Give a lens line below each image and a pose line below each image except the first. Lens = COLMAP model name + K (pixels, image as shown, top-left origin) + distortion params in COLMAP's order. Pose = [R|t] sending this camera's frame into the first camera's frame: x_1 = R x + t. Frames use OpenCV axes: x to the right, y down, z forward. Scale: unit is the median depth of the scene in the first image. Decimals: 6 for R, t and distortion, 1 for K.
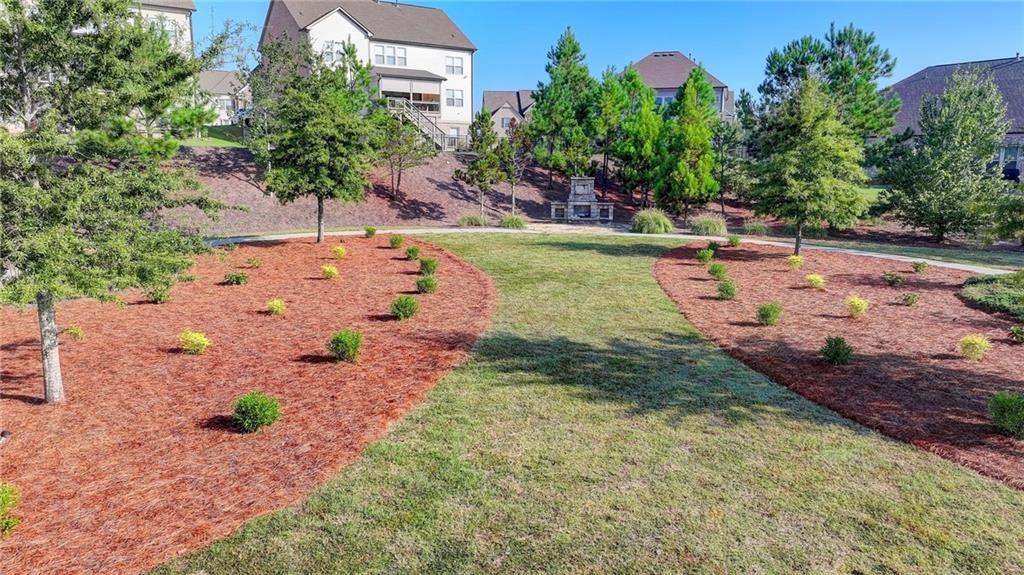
lens RADIAL K [[717.9, 0, 512.0], [0, 717.9, 287.5], [0, 0, 1]] dist [0.002749, -0.000502]
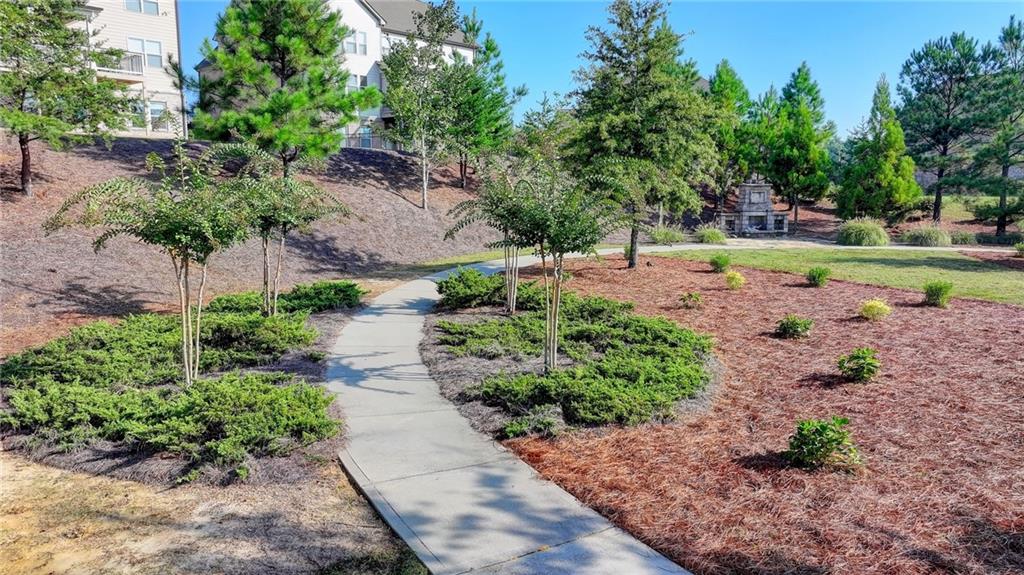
lens RADIAL K [[717.9, 0, 512.0], [0, 717.9, 287.5], [0, 0, 1]] dist [0.002749, -0.000502]
pose [[0.970707, -0.039314, 0.237029, -0.414439], [0.046011, 0.998681, -0.022784, -0.023298], [-0.235820, 0.033022, 0.971235, 0.243191]]
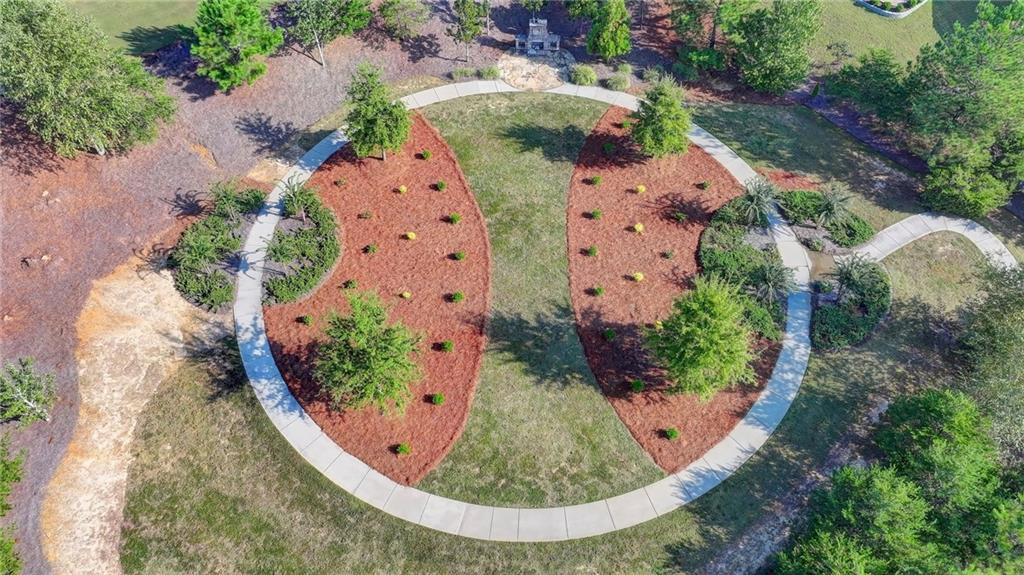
lens RADIAL K [[717.9, 0, 512.0], [0, 717.9, 287.5], [0, 0, 1]] dist [0.002749, -0.000502]
pose [[0.998736, -0.046562, 0.018908, -0.001937], [0.020916, 0.727247, 0.686057, -0.766554], [-0.045695, -0.684795, 0.727302, -0.373288]]
